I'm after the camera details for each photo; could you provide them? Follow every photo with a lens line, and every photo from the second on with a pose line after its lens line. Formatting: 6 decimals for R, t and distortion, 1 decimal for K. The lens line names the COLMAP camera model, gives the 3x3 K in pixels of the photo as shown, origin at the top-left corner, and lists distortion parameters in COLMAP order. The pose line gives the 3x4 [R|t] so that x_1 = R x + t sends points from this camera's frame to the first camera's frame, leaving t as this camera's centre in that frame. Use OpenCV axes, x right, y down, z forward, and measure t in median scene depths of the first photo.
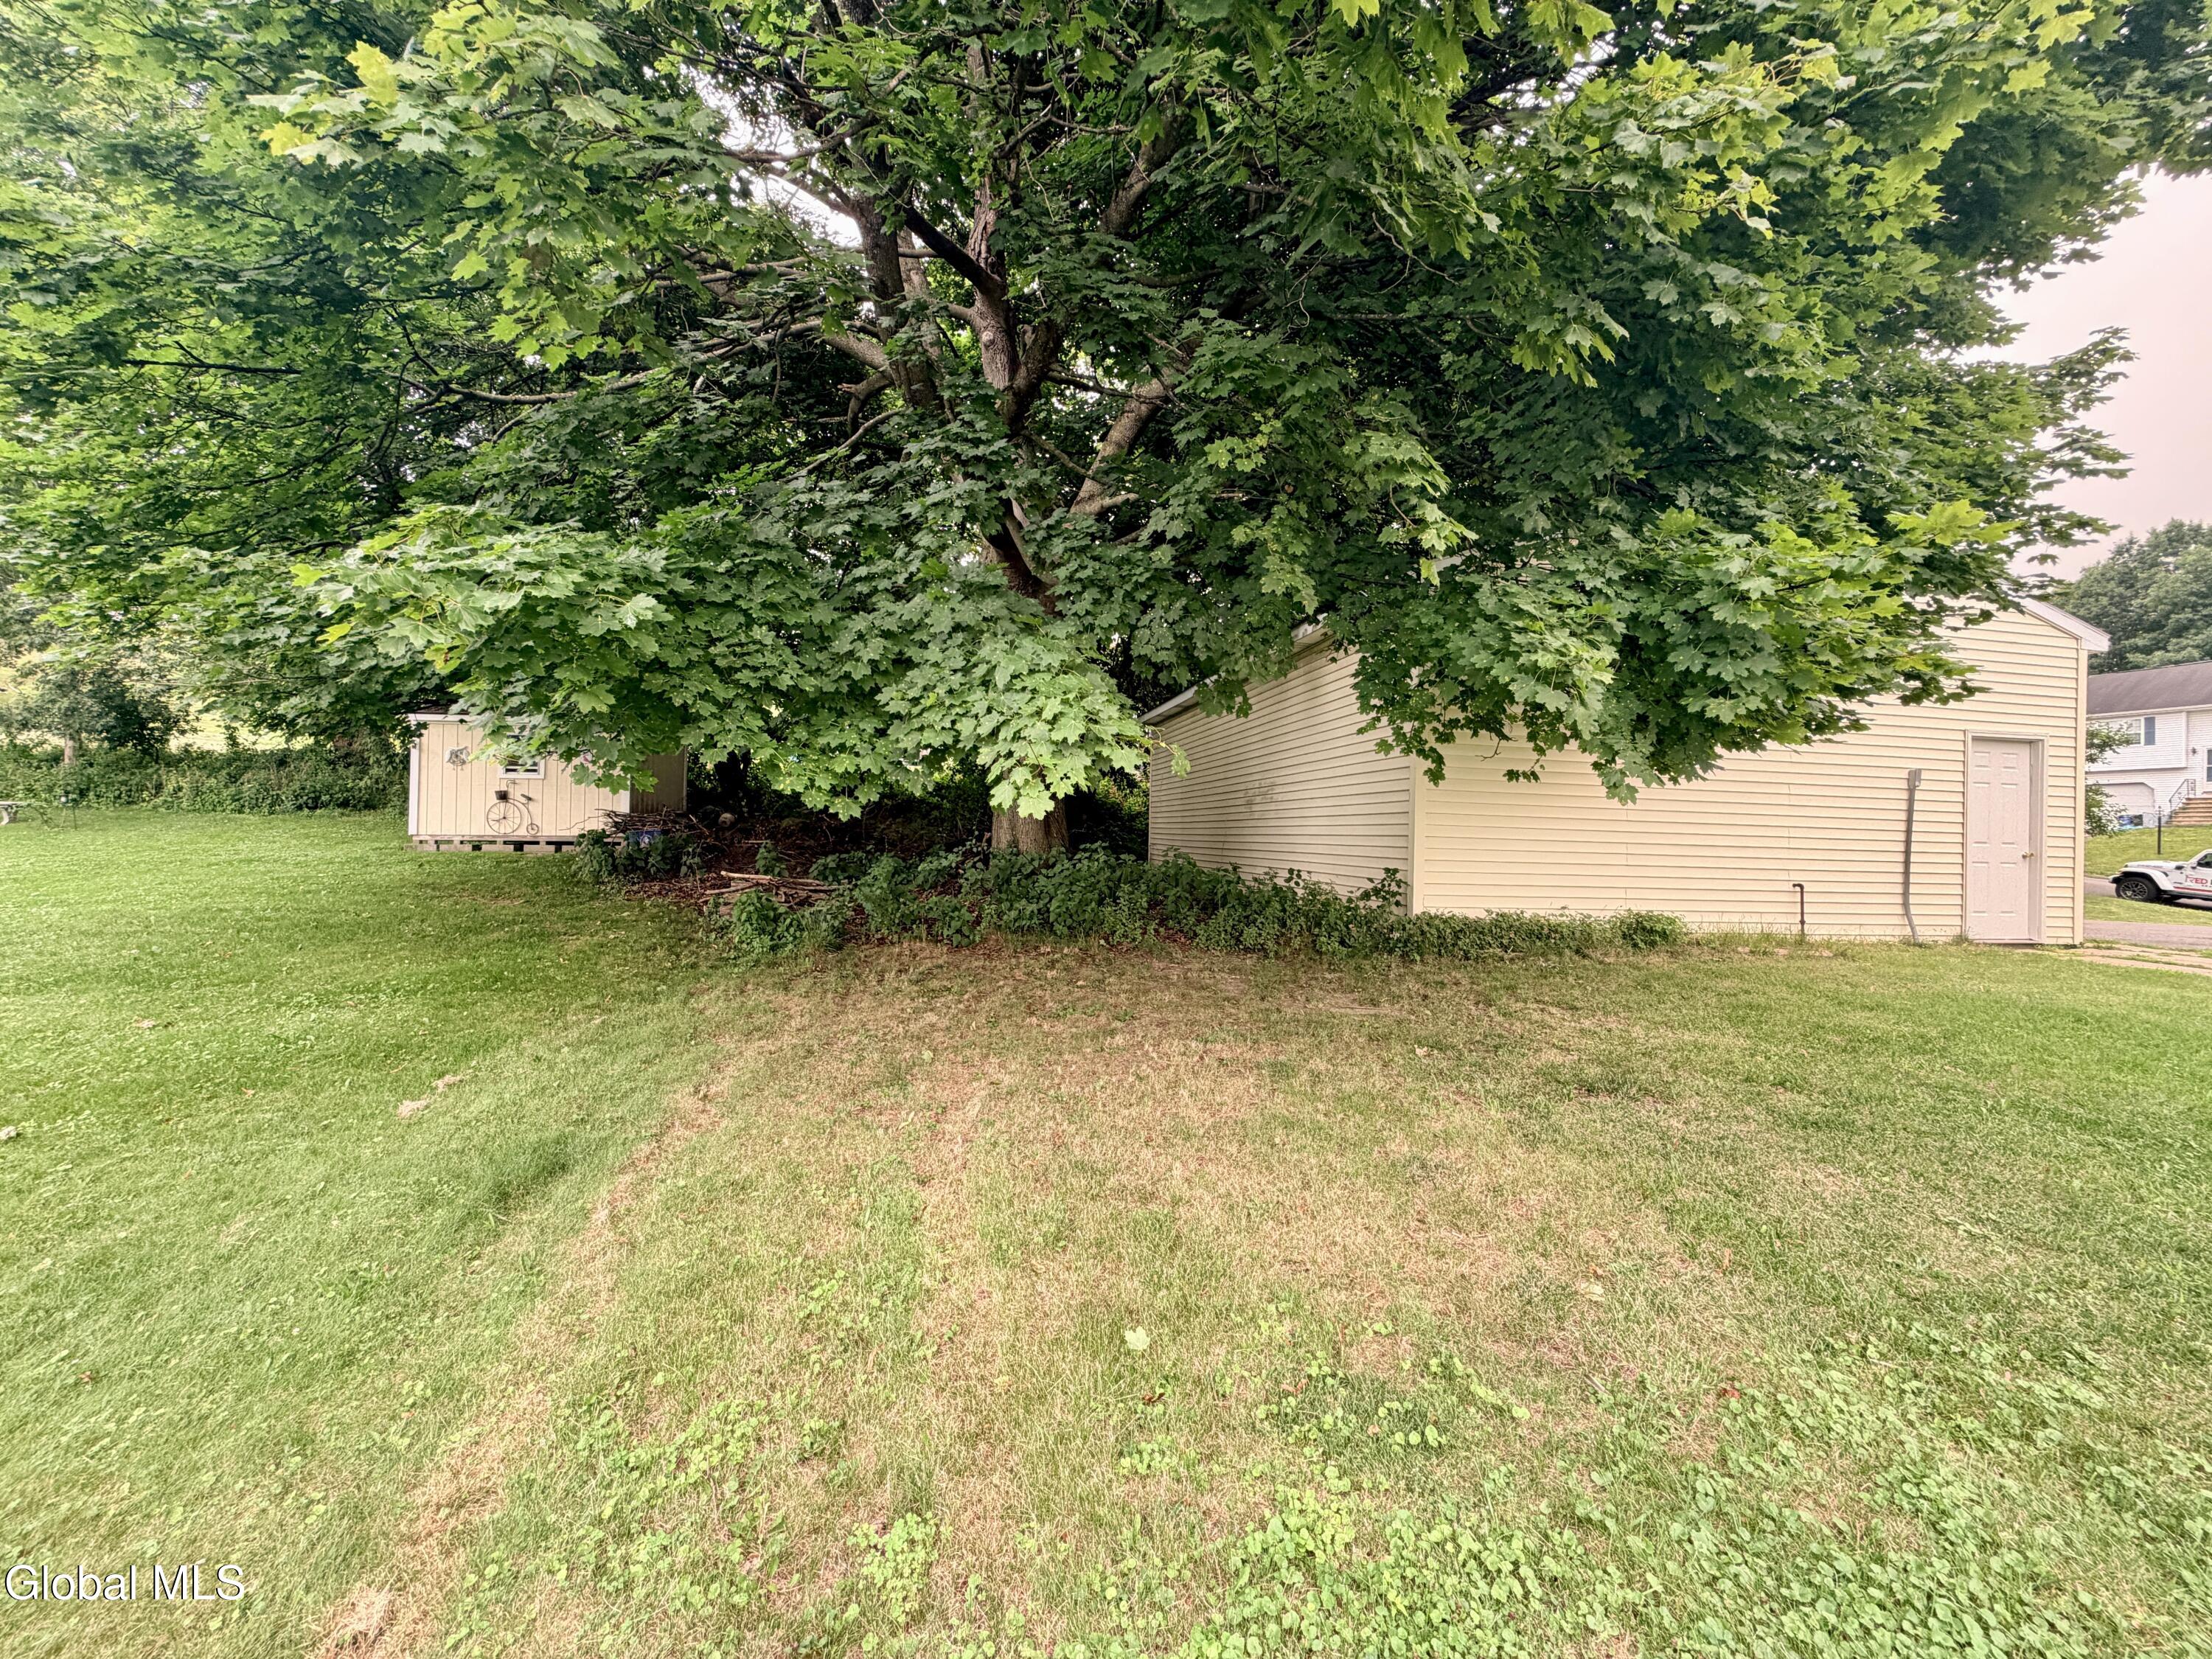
lens RADIAL K [[881.0, 0, 1103.9], [0, 881.0, 828.6], [0, 0, 1]] dist [0.001697, -0.000052]
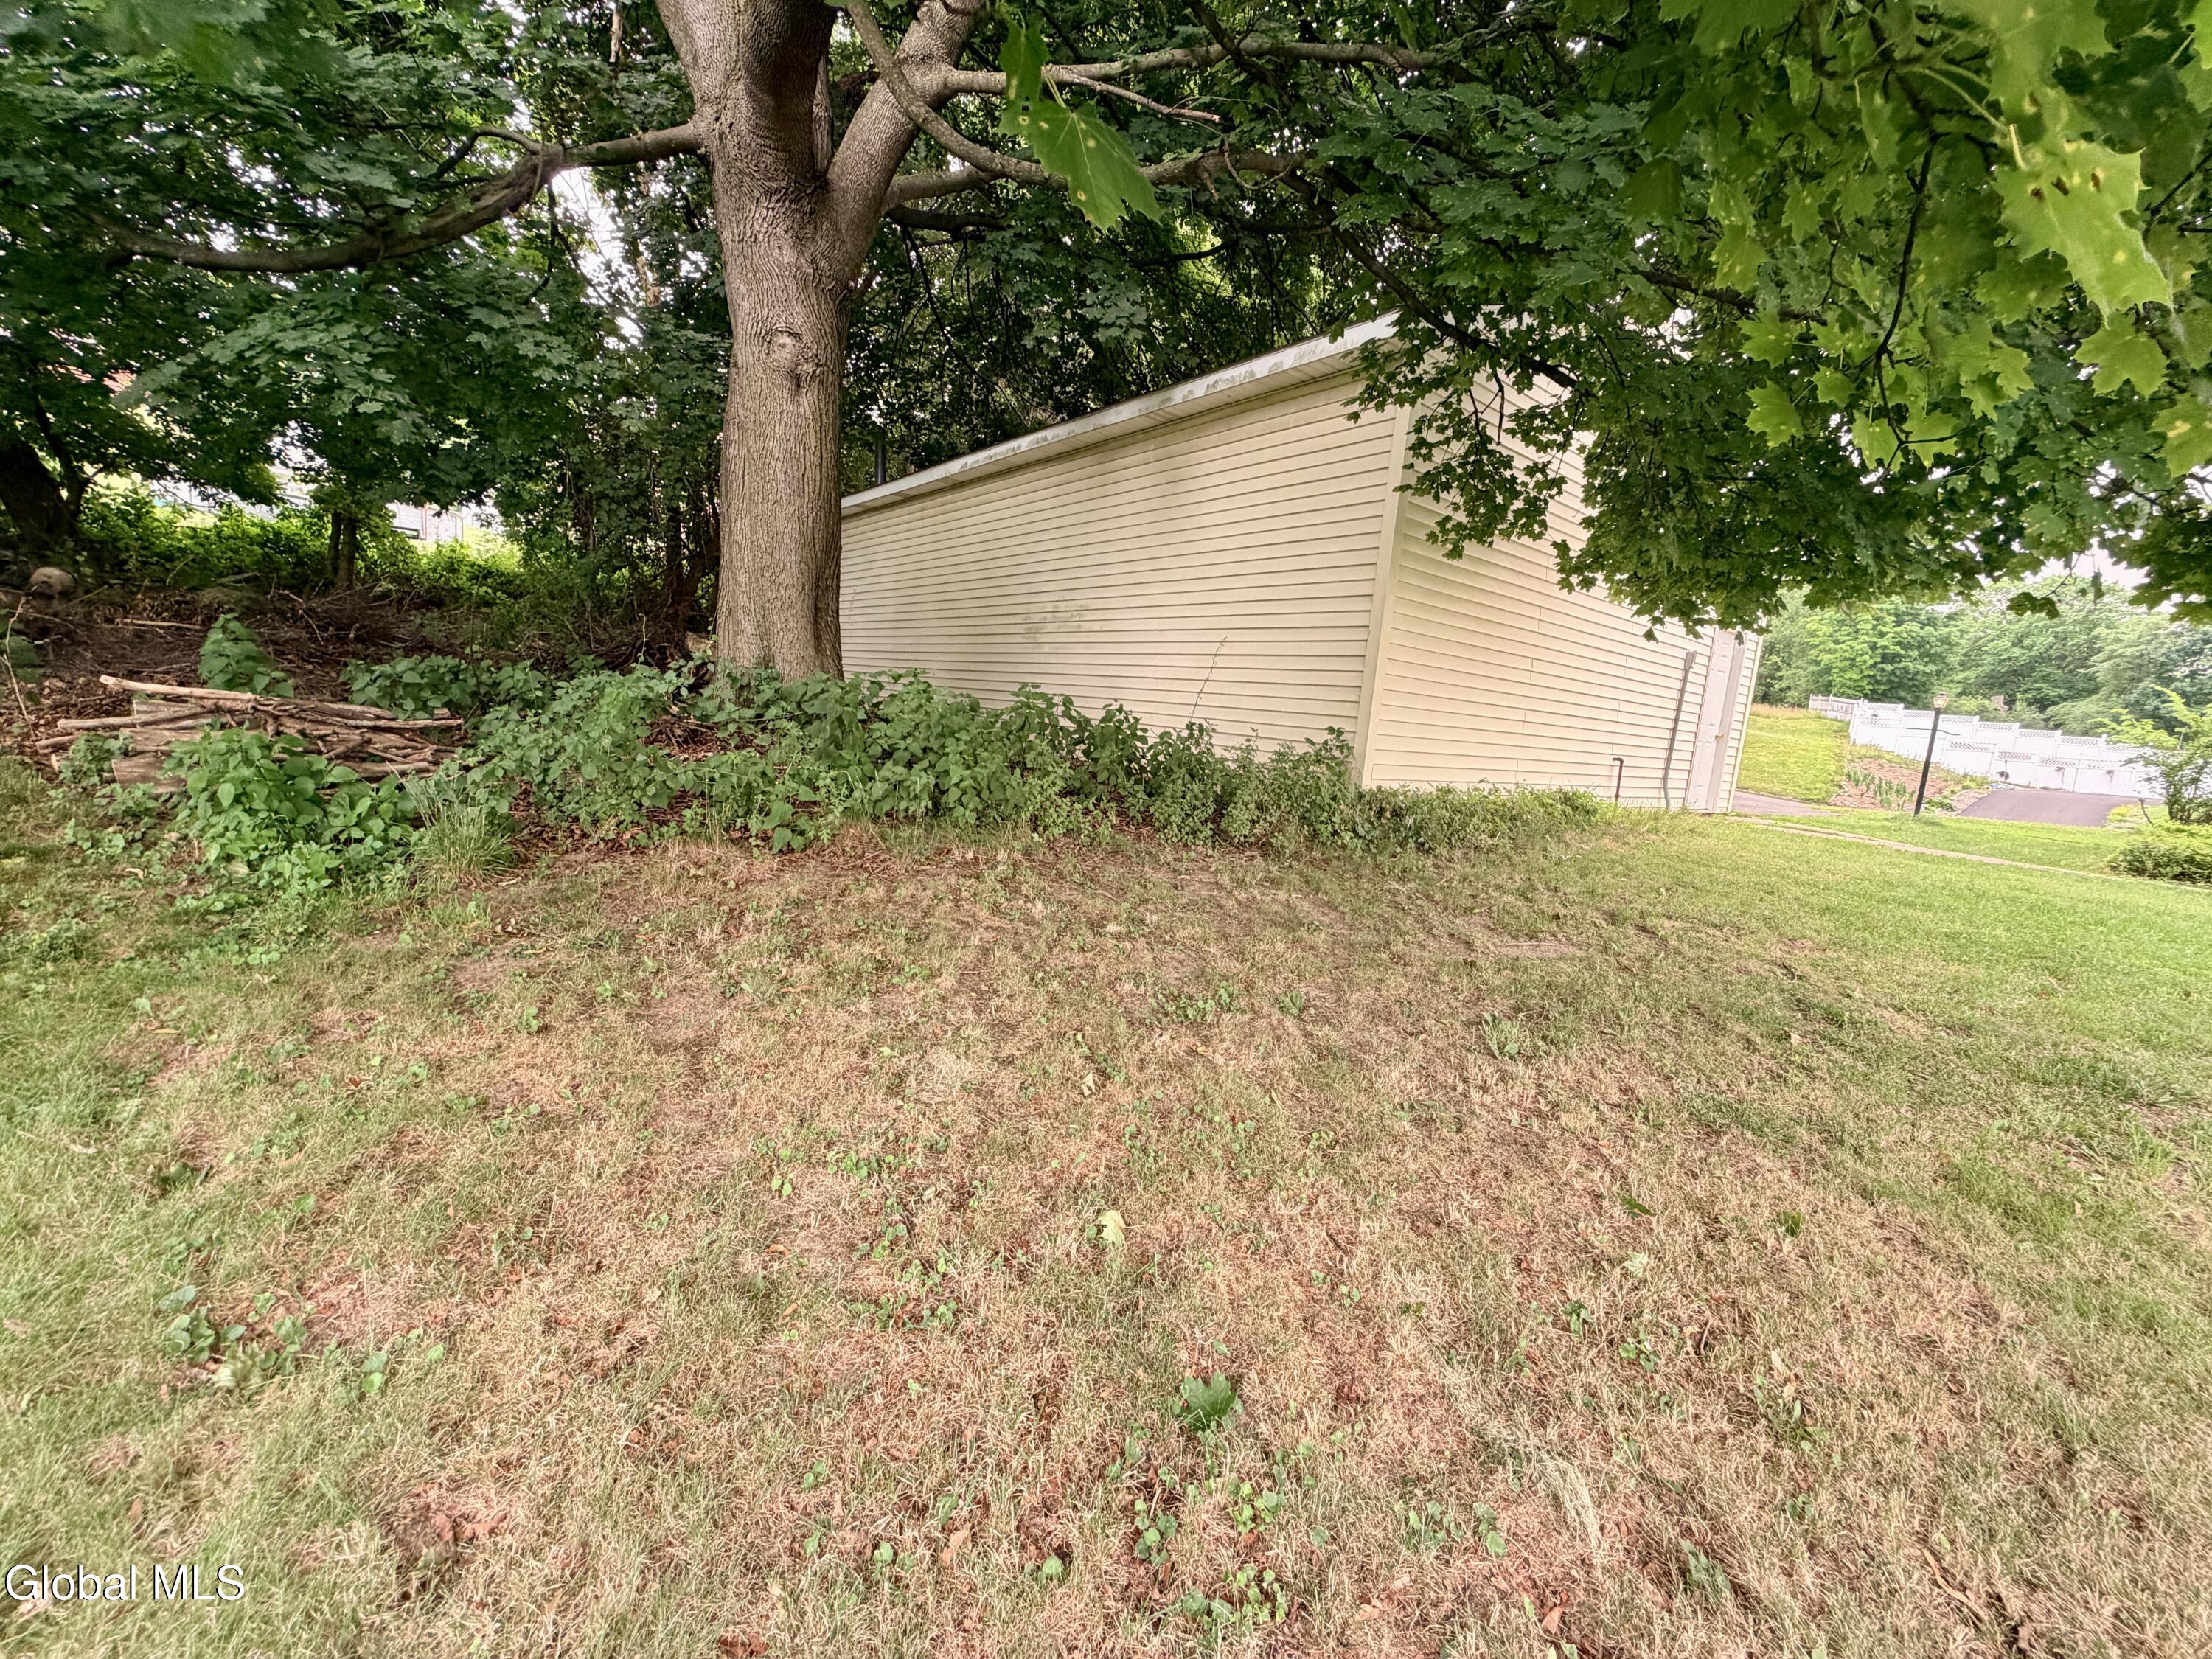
lens RADIAL K [[881.0, 0, 1103.9], [0, 881.0, 828.6], [0, 0, 1]] dist [0.001697, -0.000052]
pose [[0.885187, -0.016220, 0.464953, -0.213594], [-0.064616, 0.985419, 0.157395, 0.023934], [-0.460726, -0.169368, 0.871232, 0.411000]]
